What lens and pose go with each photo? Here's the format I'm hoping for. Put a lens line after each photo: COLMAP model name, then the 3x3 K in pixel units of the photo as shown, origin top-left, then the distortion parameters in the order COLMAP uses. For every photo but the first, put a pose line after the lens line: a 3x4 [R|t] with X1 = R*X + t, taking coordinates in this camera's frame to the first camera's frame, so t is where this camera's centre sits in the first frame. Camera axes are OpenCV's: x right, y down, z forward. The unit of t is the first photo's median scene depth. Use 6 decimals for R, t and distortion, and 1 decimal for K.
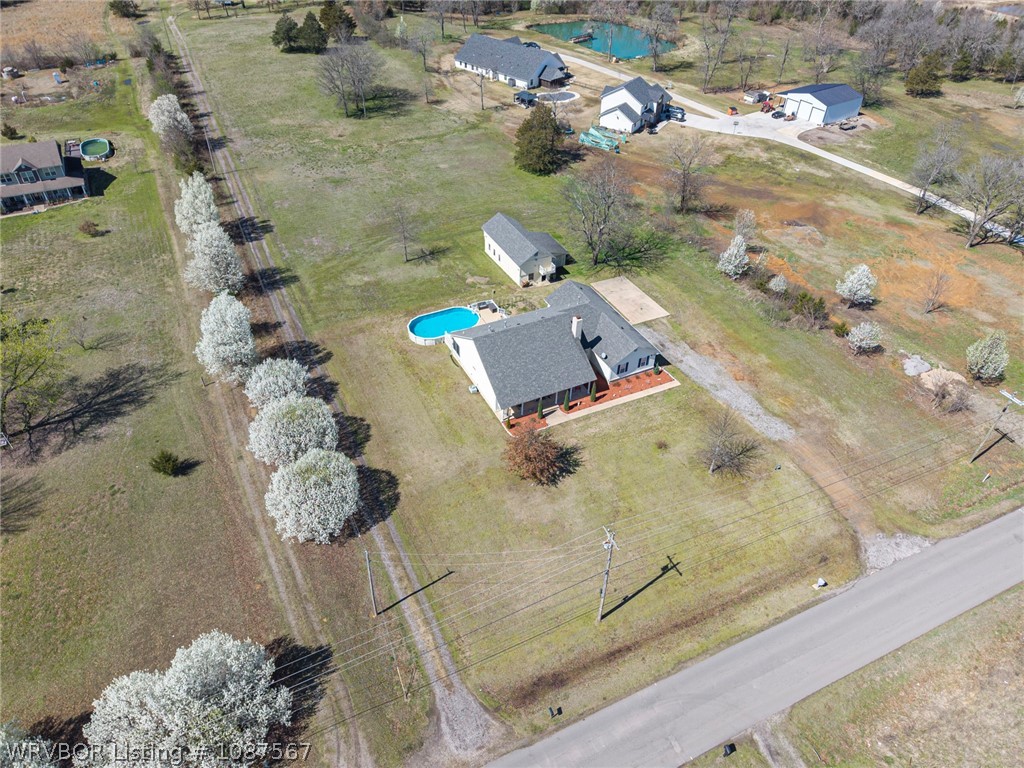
lens RADIAL K [[690.3, 0, 511.9], [0, 690.3, 383.7], [0, 0, 1]] dist [0.031160, -0.041412]
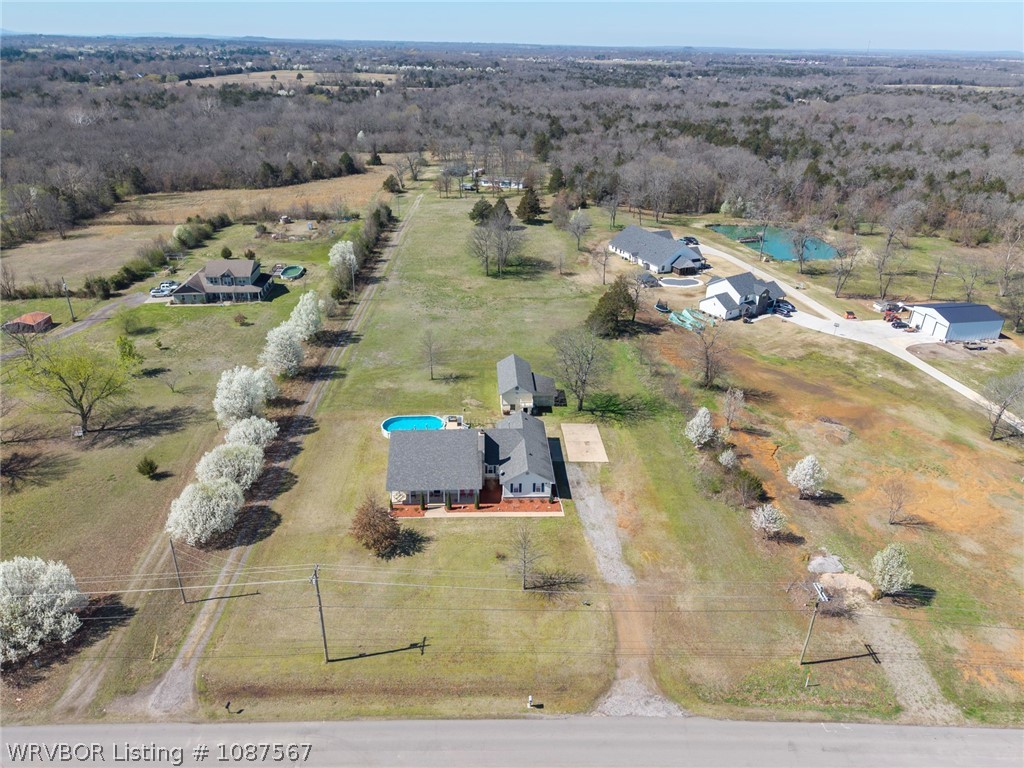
lens RADIAL K [[690.3, 0, 514.3], [0, 690.3, 378.2], [0, 0, 1]] dist [0.031160, -0.041412]
pose [[0.916810, 0.167467, -0.362510, 0.442727], [-0.253665, 0.945361, -0.204810, 0.031615], [0.308404, 0.279728, 0.909197, -0.048129]]
